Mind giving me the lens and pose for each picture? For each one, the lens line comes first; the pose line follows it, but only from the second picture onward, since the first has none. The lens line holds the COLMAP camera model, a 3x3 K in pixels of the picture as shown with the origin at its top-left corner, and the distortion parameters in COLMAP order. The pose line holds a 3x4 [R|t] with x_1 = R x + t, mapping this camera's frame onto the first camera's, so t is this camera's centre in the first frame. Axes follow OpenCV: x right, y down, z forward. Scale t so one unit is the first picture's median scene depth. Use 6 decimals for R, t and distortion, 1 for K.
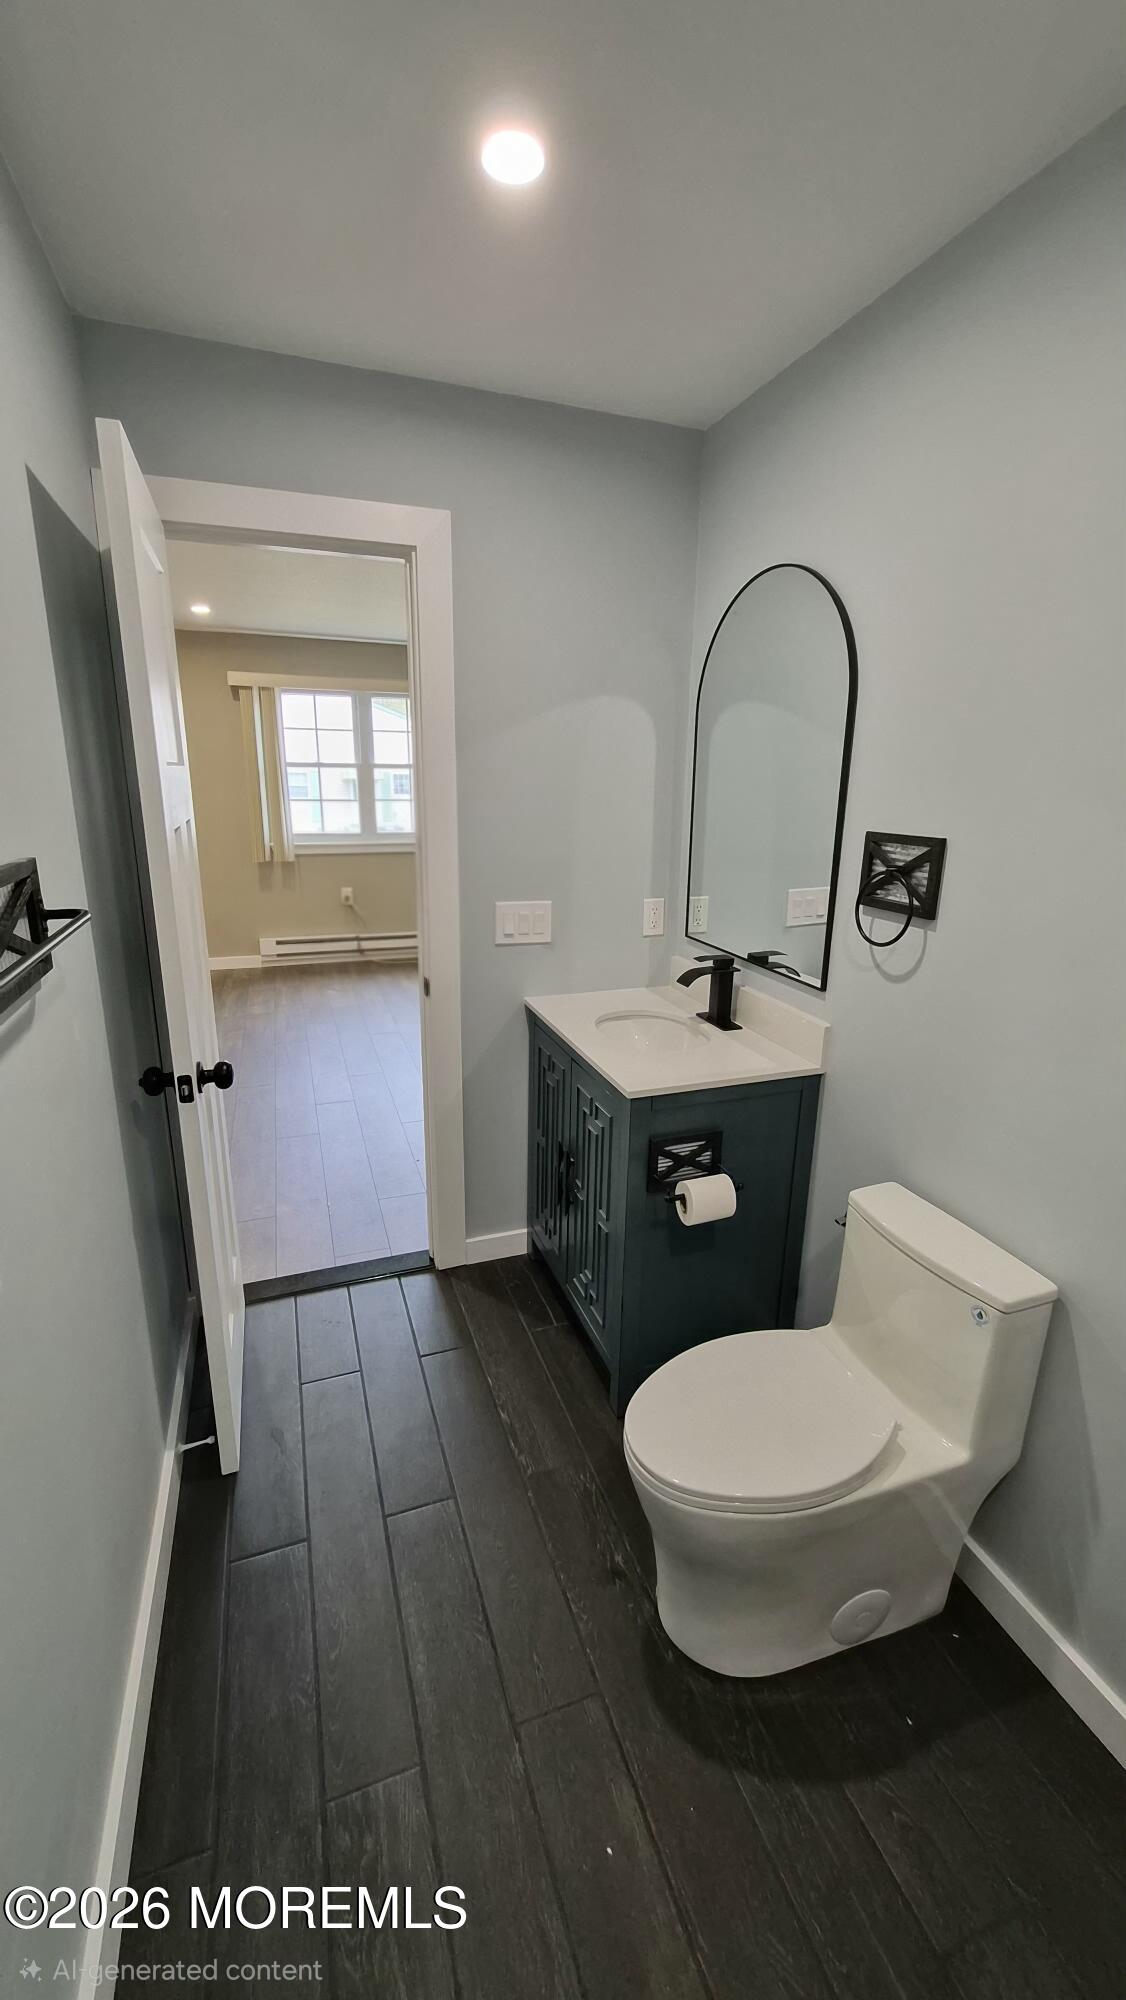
lens RADIAL K [[792.6, 0, 559.9], [0, 792.6, 989.9], [0, 0, 1]] dist [-0.002752, 0.000322]
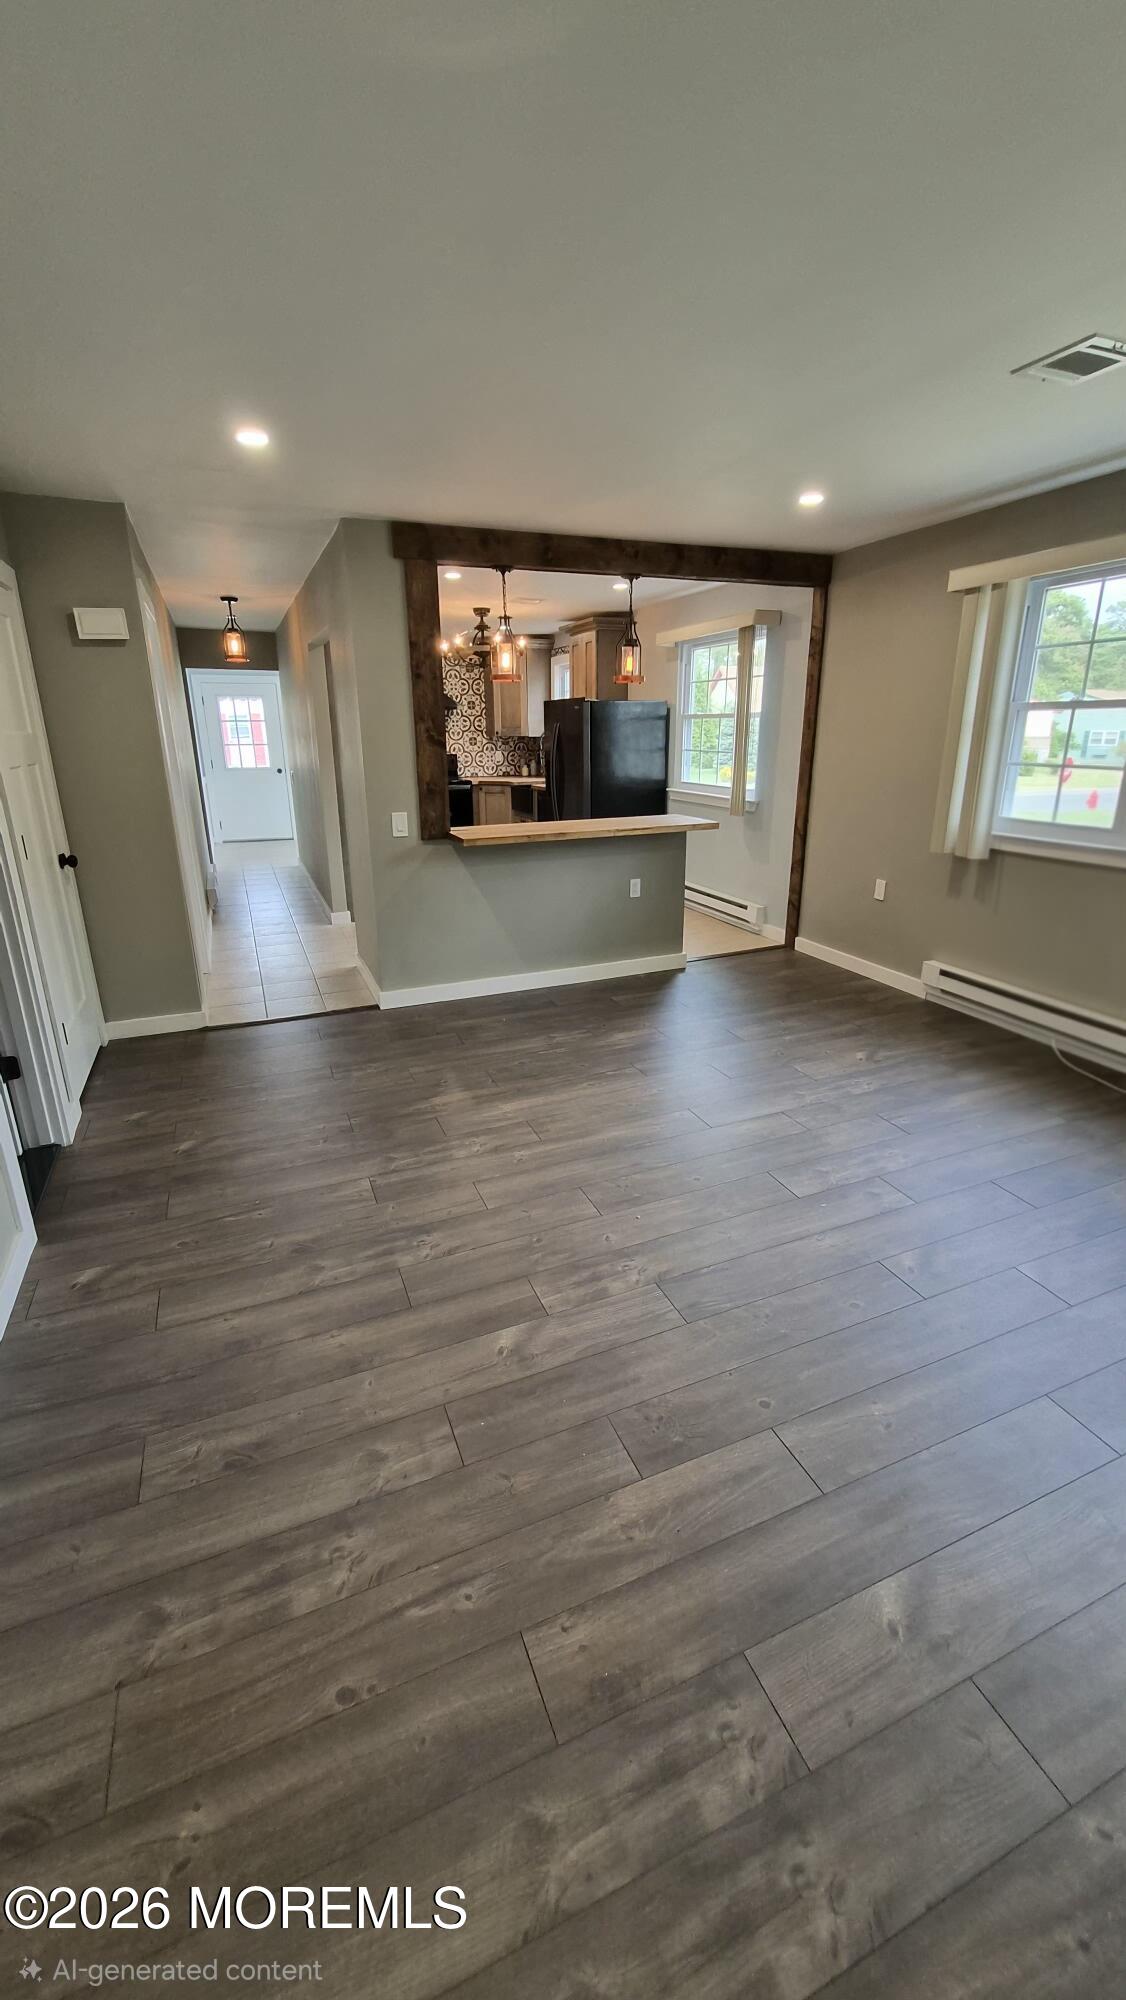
lens RADIAL K [[792.6, 0, 569.5], [0, 792.6, 986.0], [0, 0, 1]] dist [-0.002752, 0.000322]
pose [[0.040737, 0.298290, -0.953606, 0.293873], [-0.256483, 0.925540, 0.278554, -0.160258], [0.965690, 0.233236, 0.114210, 0.624719]]
